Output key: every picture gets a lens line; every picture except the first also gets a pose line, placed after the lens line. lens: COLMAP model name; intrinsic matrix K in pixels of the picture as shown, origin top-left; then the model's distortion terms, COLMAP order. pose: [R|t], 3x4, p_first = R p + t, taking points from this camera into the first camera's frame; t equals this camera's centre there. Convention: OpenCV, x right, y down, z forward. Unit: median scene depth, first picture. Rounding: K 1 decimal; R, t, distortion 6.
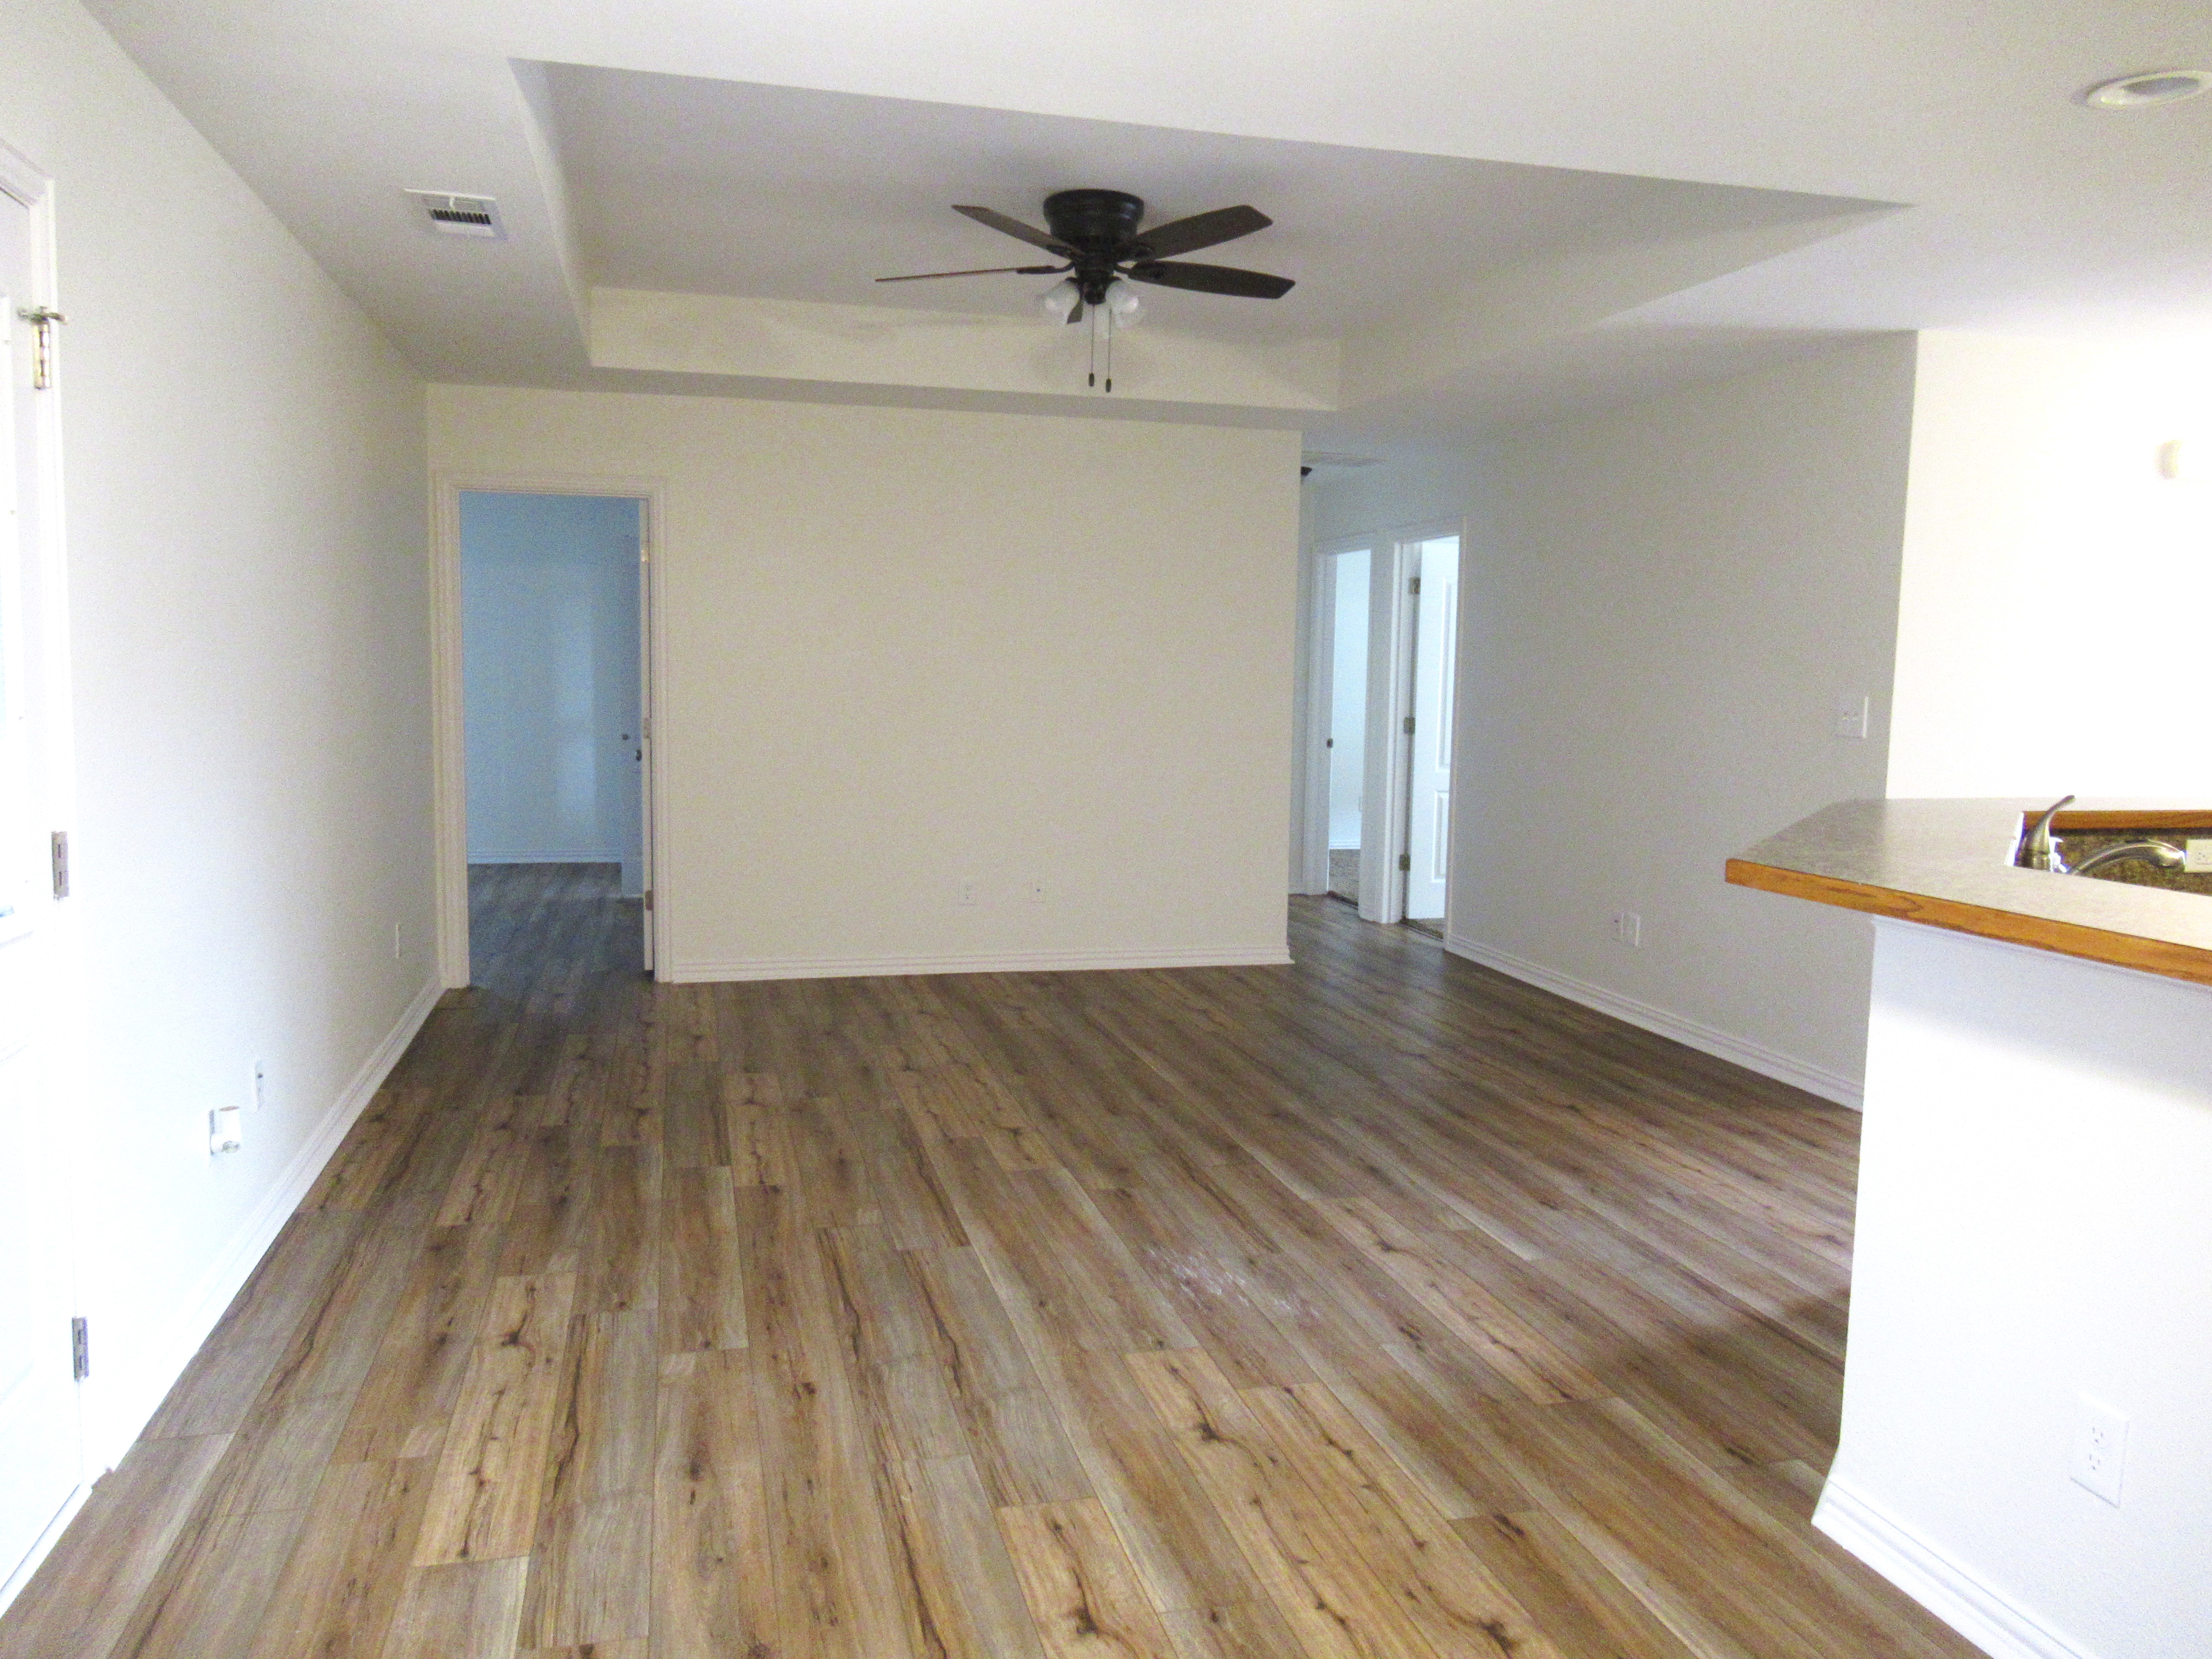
lens RADIAL K [[1637.0, 0, 1101.8], [0, 1637.0, 841.3], [0, 0, 1]] dist [-0.012183, 0.002355]
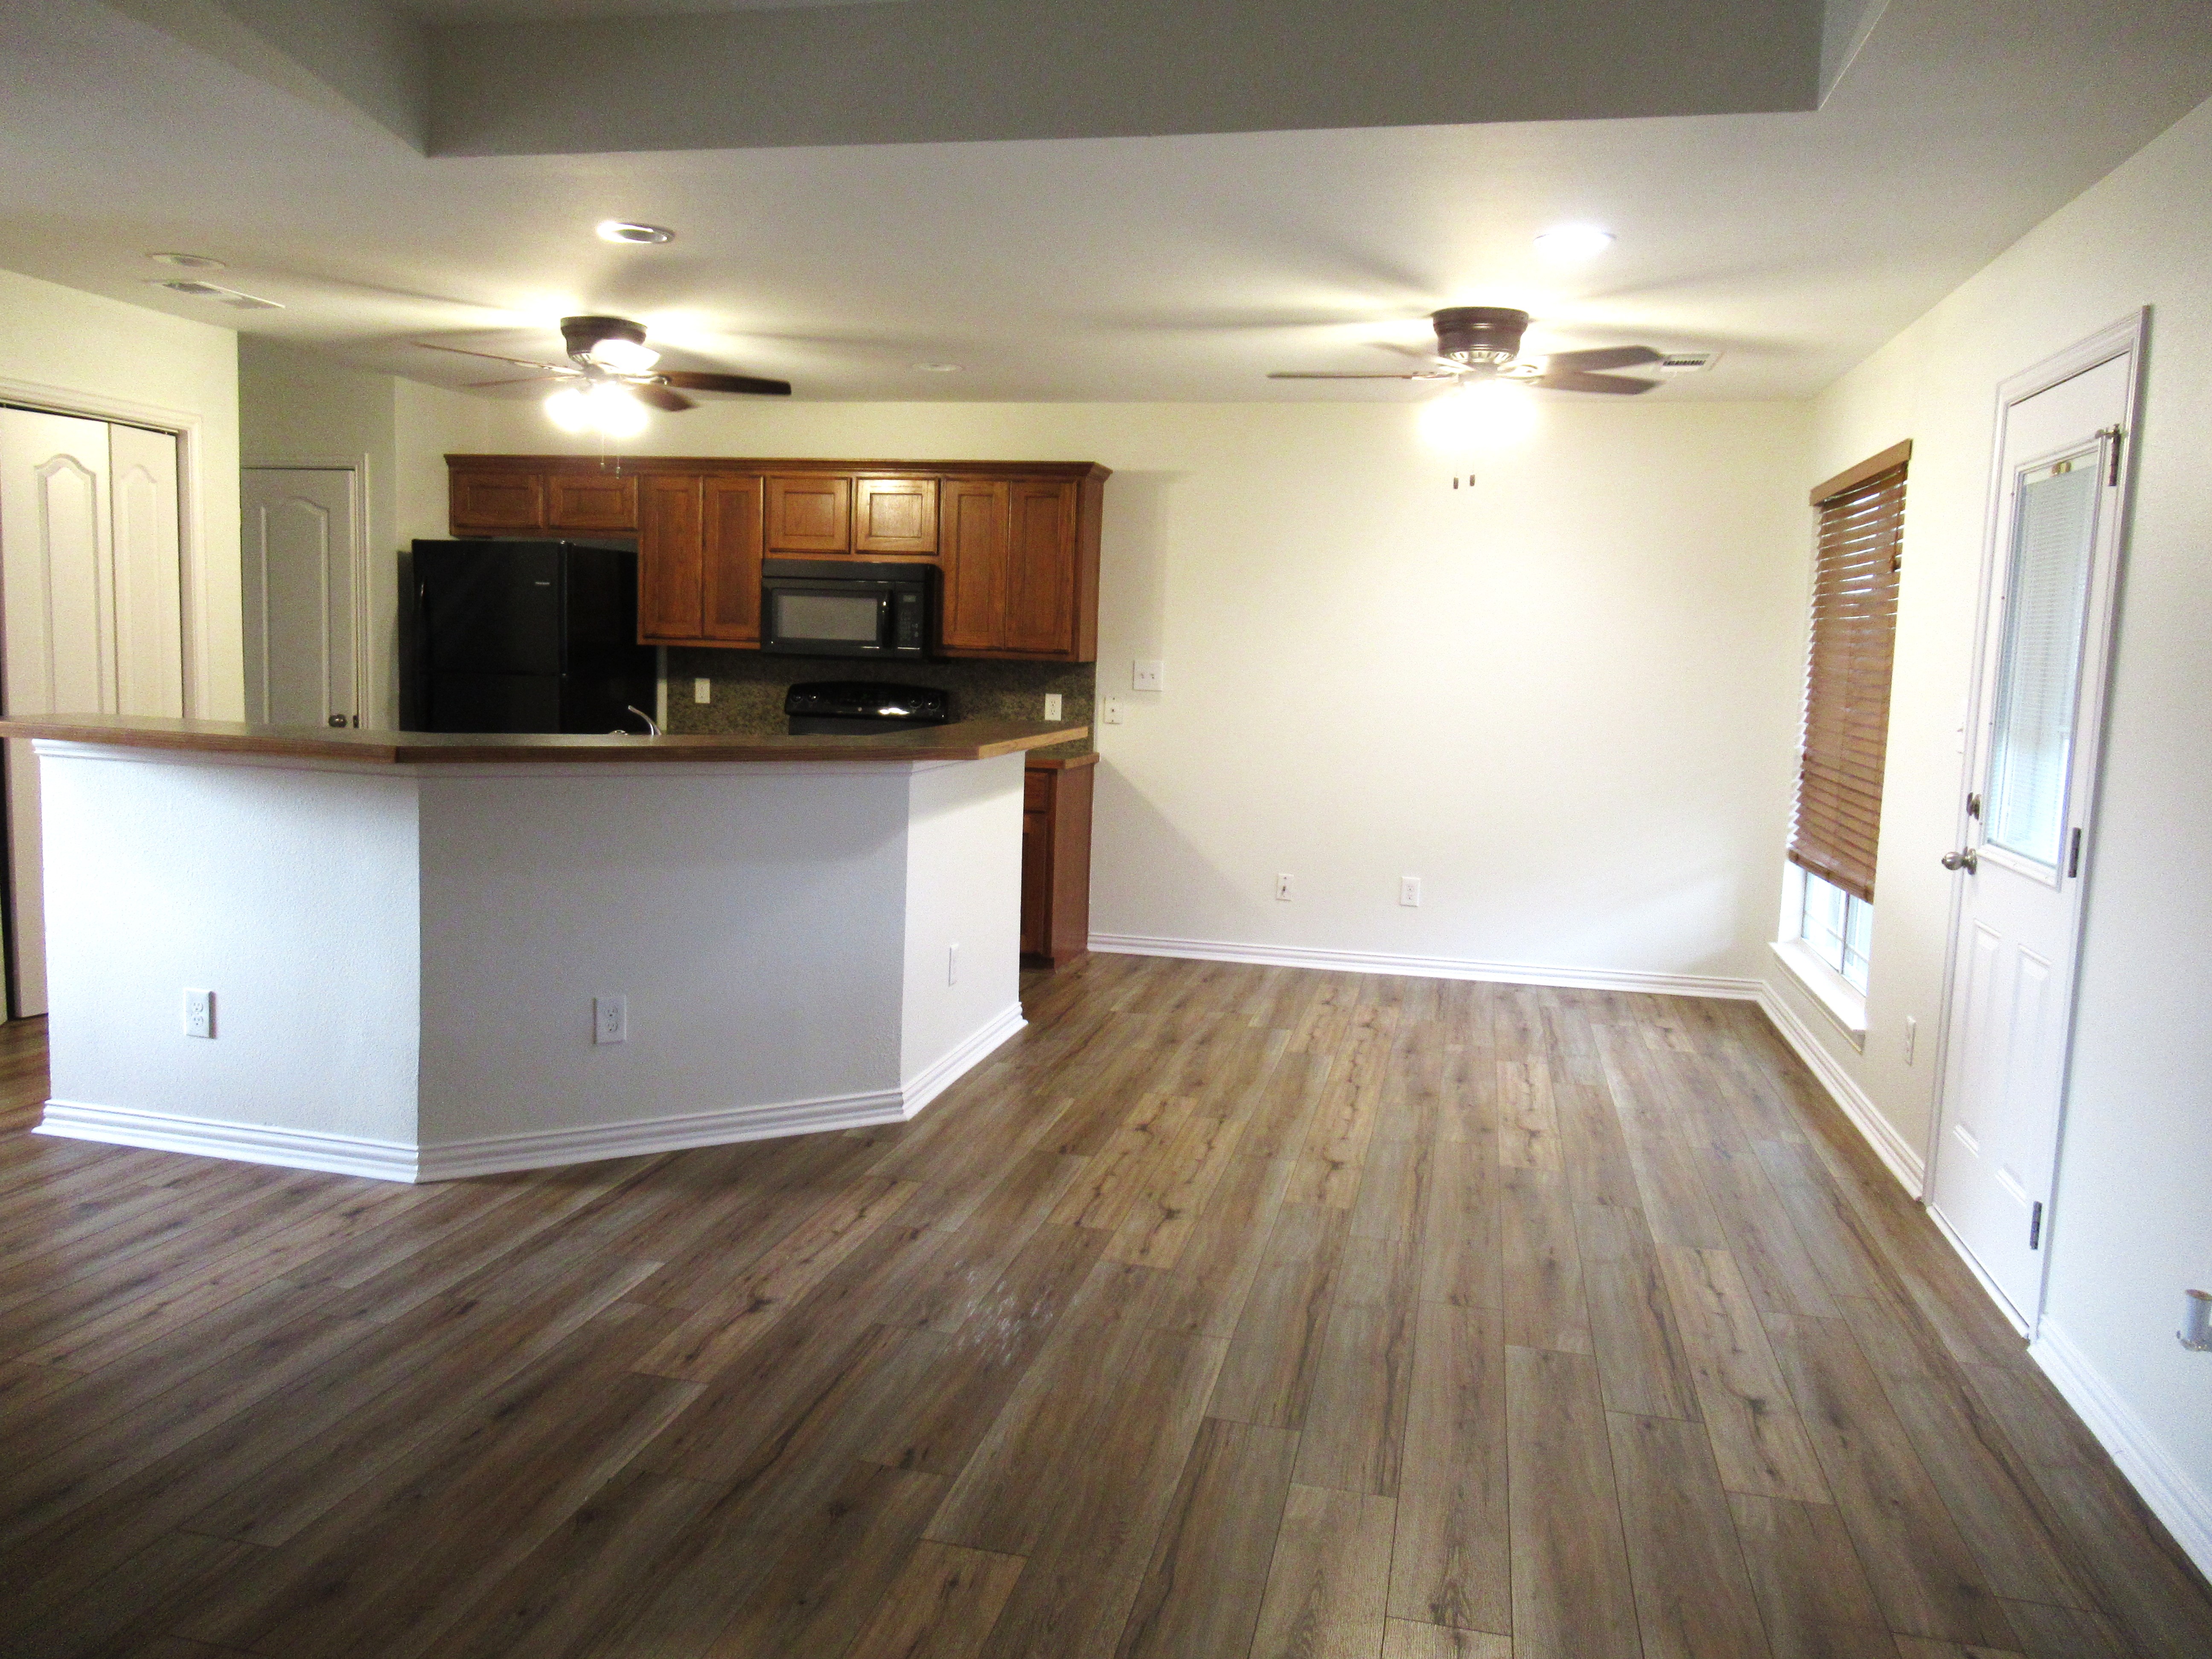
lens RADIAL K [[1637.0, 0, 1098.3], [0, 1637.0, 835.7], [0, 0, 1]] dist [-0.012183, 0.002355]
pose [[-0.885008, -0.105376, 0.453495, -0.371627], [-0.003806, 0.975654, 0.219281, -0.194752], [-0.465561, 0.192339, -0.863863, 1.713804]]
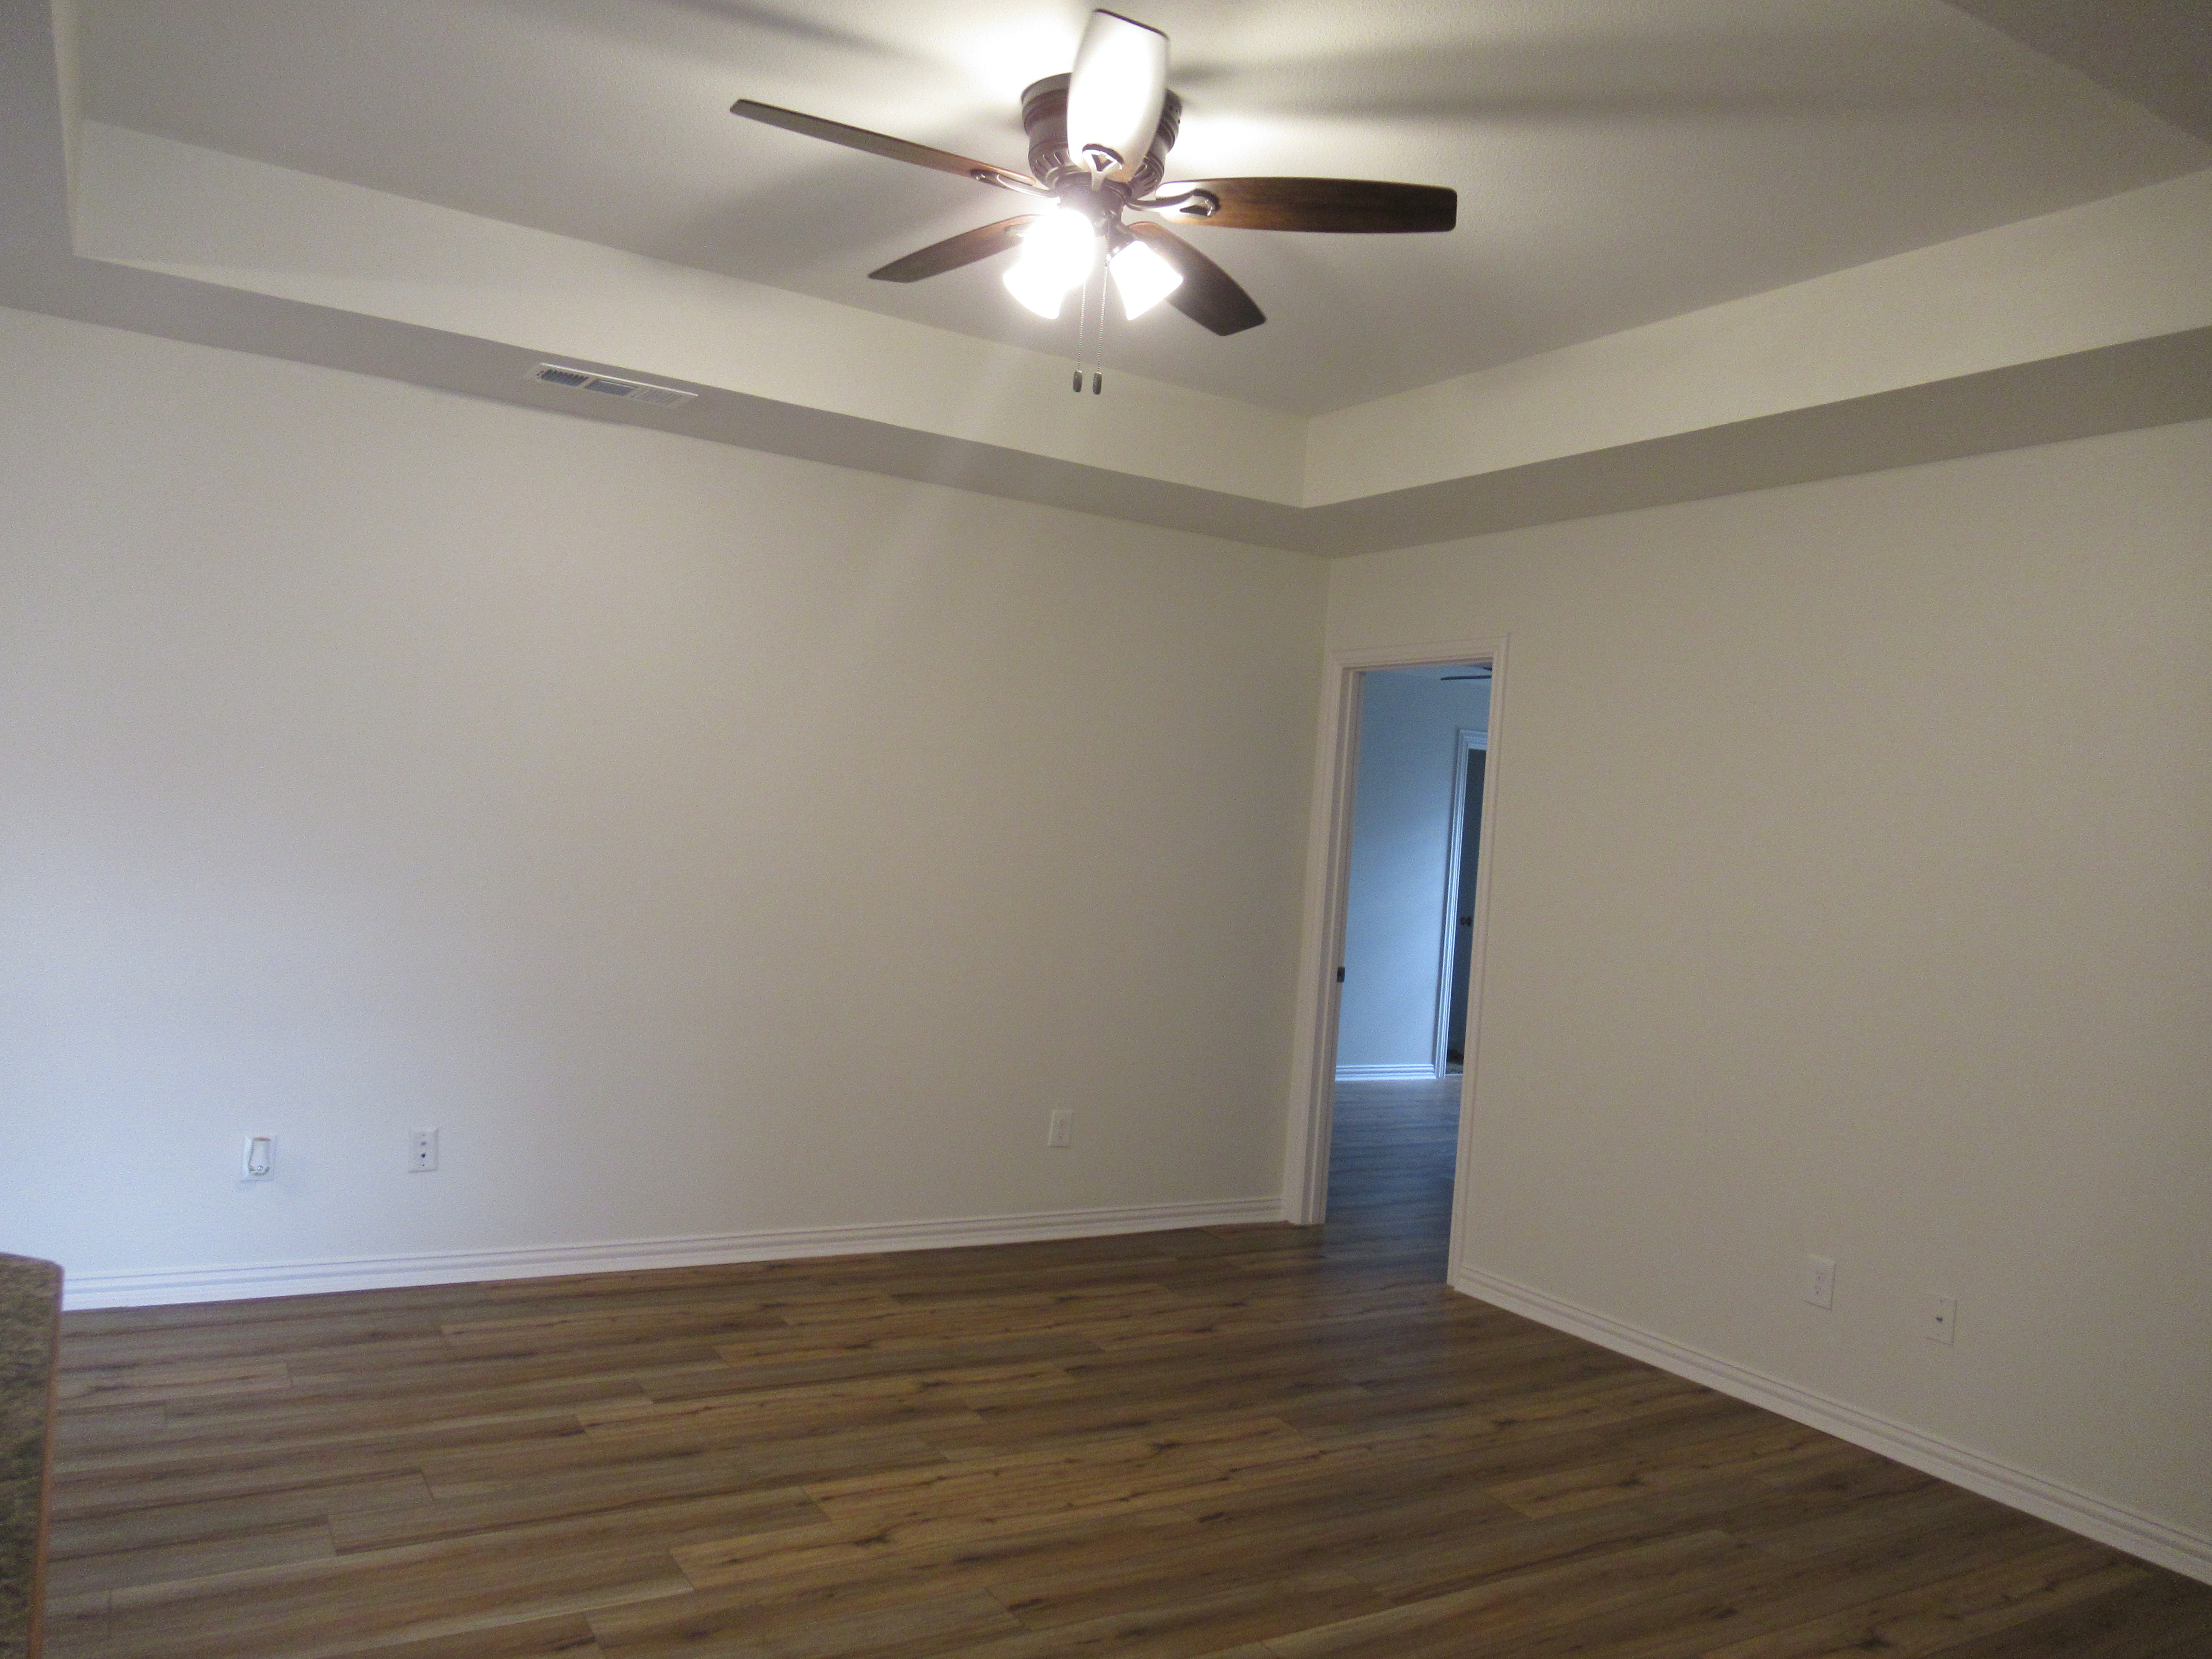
lens RADIAL K [[1637.1, 0, 1095.6], [0, 1637.1, 817.0], [0, 0, 1]] dist [-0.009123, 0.003058]
pose [[0.292294, -0.002987, -0.956324, 0.771050], [-0.173135, 0.983306, -0.055988, -0.107686], [0.940526, 0.181938, 0.286897, 1.103929]]
